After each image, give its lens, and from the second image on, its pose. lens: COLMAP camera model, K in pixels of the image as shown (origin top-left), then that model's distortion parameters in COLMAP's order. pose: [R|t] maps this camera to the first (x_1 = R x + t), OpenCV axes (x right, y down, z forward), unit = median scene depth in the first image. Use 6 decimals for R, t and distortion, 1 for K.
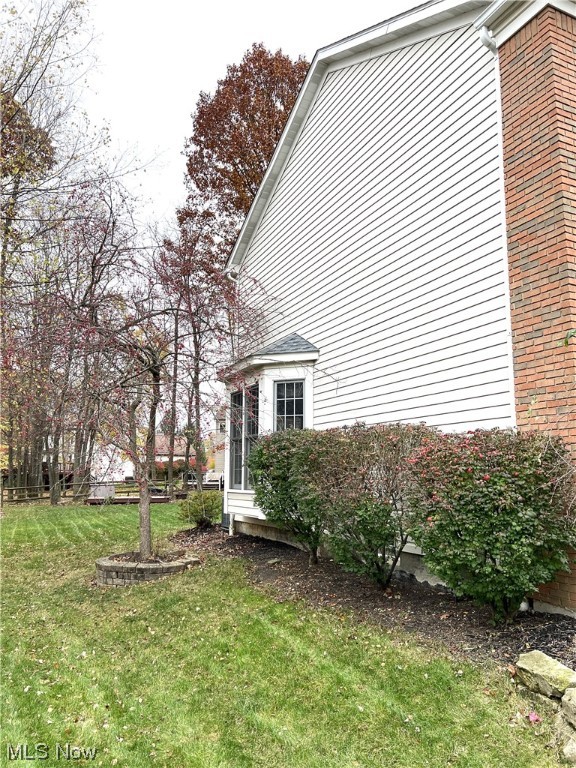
lens RADIAL K [[583.4, 0, 288.8], [0, 583.4, 399.4], [0, 0, 1]] dist [0.001868, -0.008185]
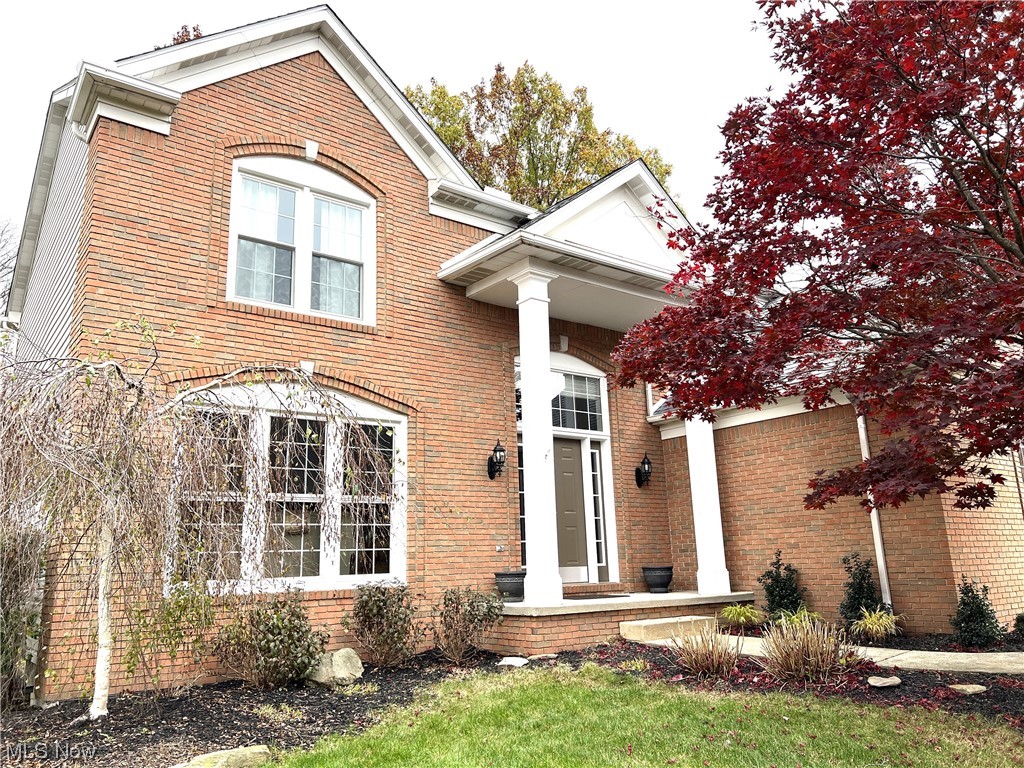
lens RADIAL K [[766.4, 0, 516.9], [0, 766.4, 384.8], [0, 0, 1]] dist [0.060353, -0.068513]
pose [[0.977804, 0.011344, 0.209214, 0.872765], [0.009498, 0.995107, -0.098348, -0.043626], [-0.209306, 0.098152, 0.972912, -0.473017]]
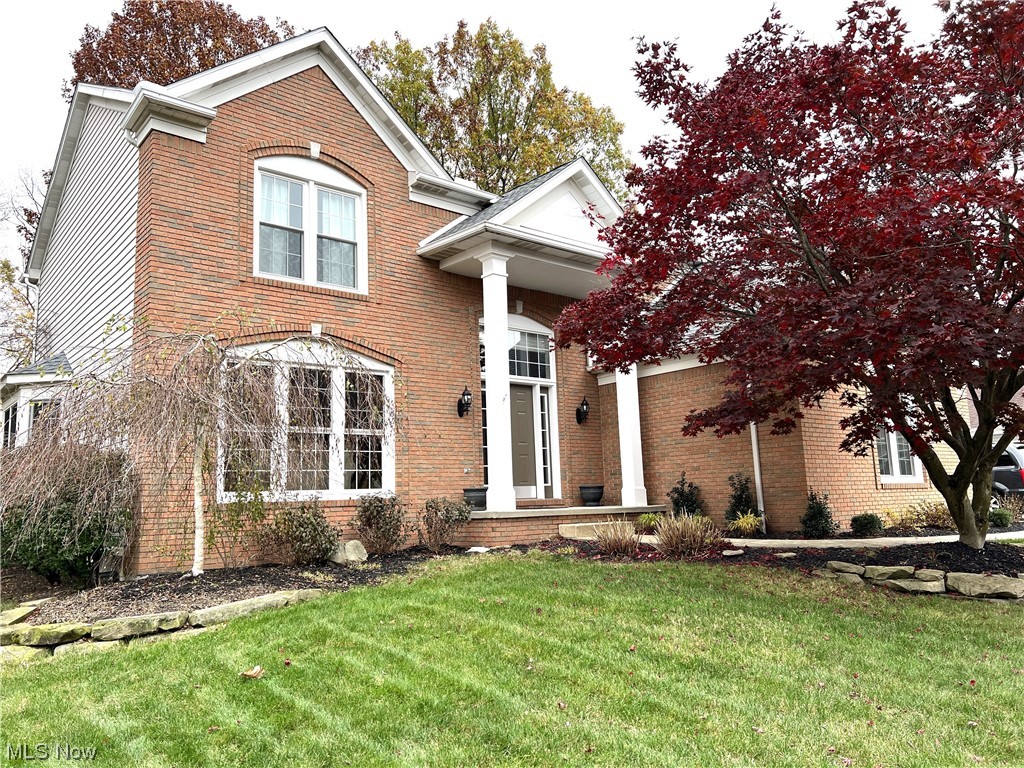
lens RADIAL K [[766.4, 0, 516.9], [0, 766.4, 384.8], [0, 0, 1]] dist [0.060353, -0.068513]
pose [[0.964985, -0.000100, 0.262306, 0.764975], [0.006221, 0.999727, -0.022505, -0.043770], [-0.262233, 0.023348, 0.964722, -0.899445]]
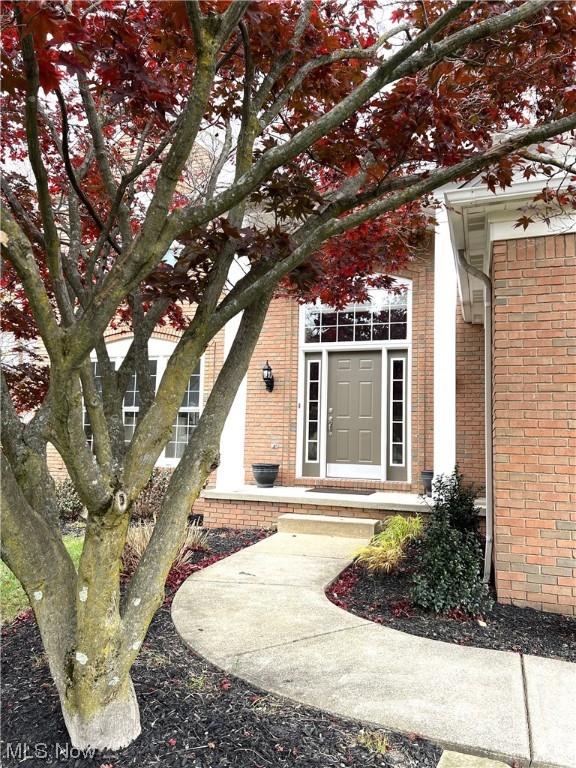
lens RADIAL K [[575.9, 0, 289.1], [0, 575.9, 388.5], [0, 0, 1]] dist [0.008145, -0.005774]
pose [[0.709291, -0.057736, -0.702547, 2.354960], [0.072203, 0.997349, -0.009066, 0.006161], [0.701208, -0.044296, 0.711579, 0.108794]]
